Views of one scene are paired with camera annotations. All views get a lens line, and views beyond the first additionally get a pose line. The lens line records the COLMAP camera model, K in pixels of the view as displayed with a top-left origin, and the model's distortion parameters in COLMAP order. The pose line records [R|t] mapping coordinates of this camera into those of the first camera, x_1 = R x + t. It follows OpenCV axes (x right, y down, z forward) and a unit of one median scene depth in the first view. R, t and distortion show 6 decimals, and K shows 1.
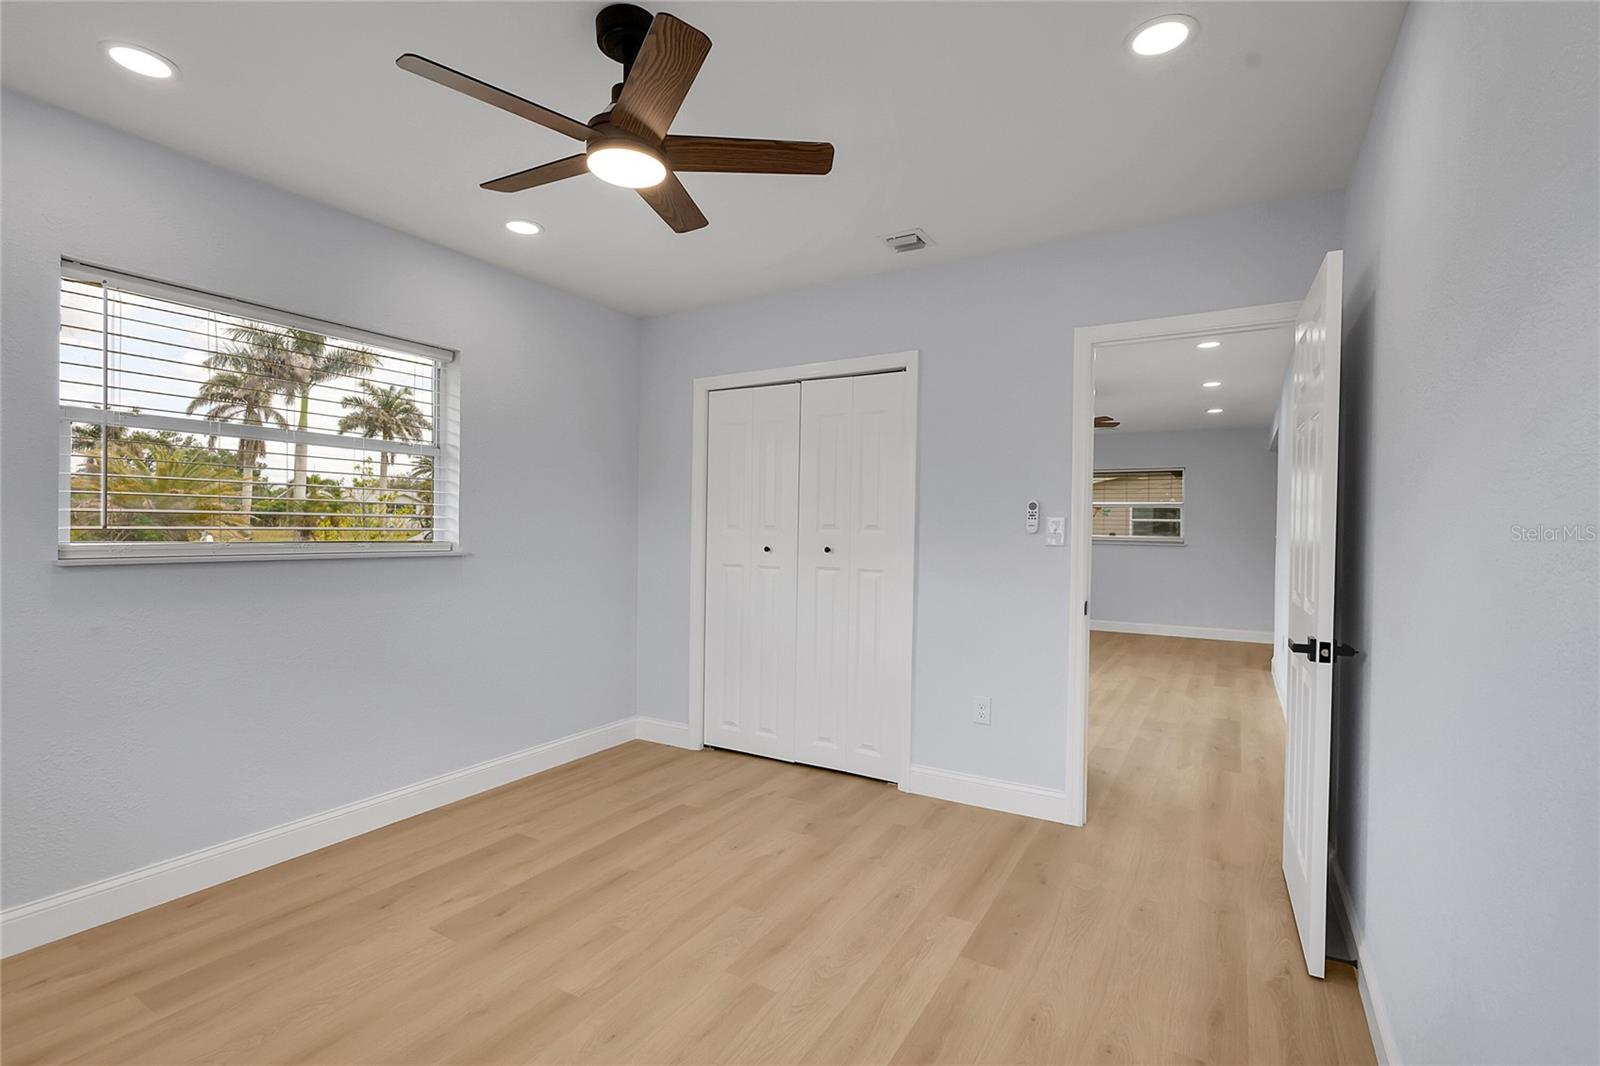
lens RADIAL K [[731.9, 0, 817.0], [0, 731.9, 533.9], [0, 0, 1]] dist [-0.001162, 0.001054]
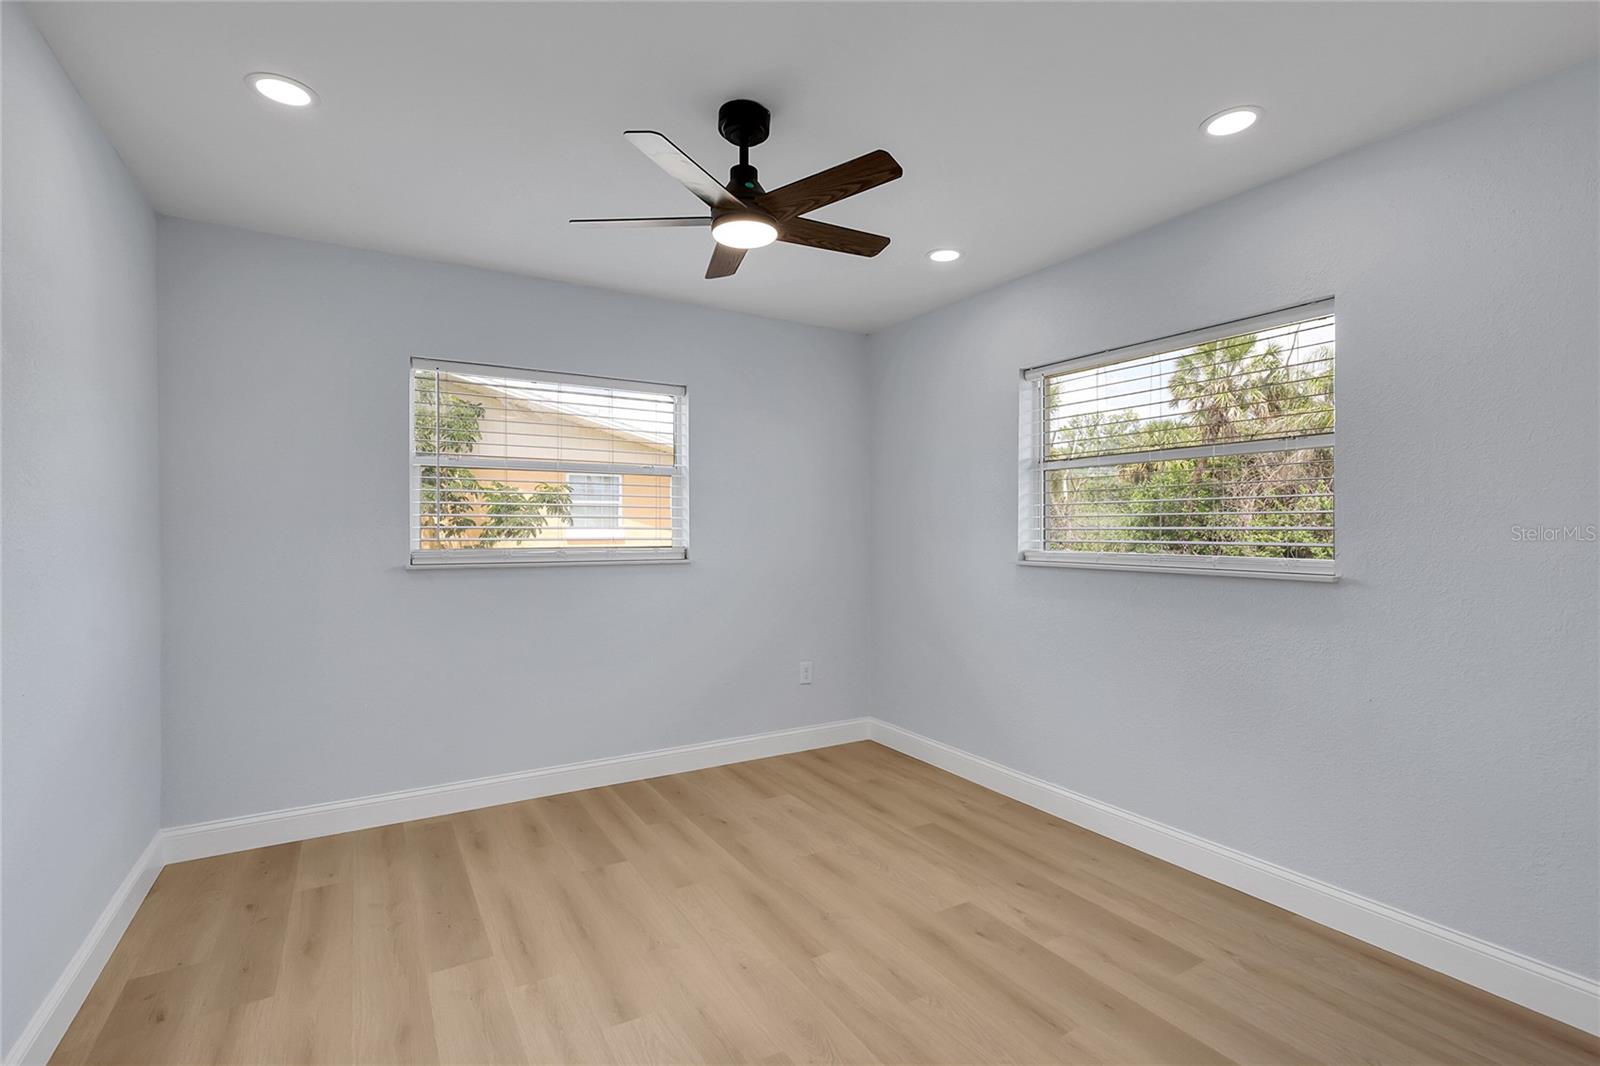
lens RADIAL K [[731.9, 0, 785.6], [0, 731.9, 539.6], [0, 0, 1]] dist [-0.001162, 0.001054]
pose [[-0.501837, -0.002544, -0.864959, 0.518526], [-0.014861, 0.999873, 0.005682, -0.010399], [0.864835, 0.015706, -0.501811, 1.191116]]
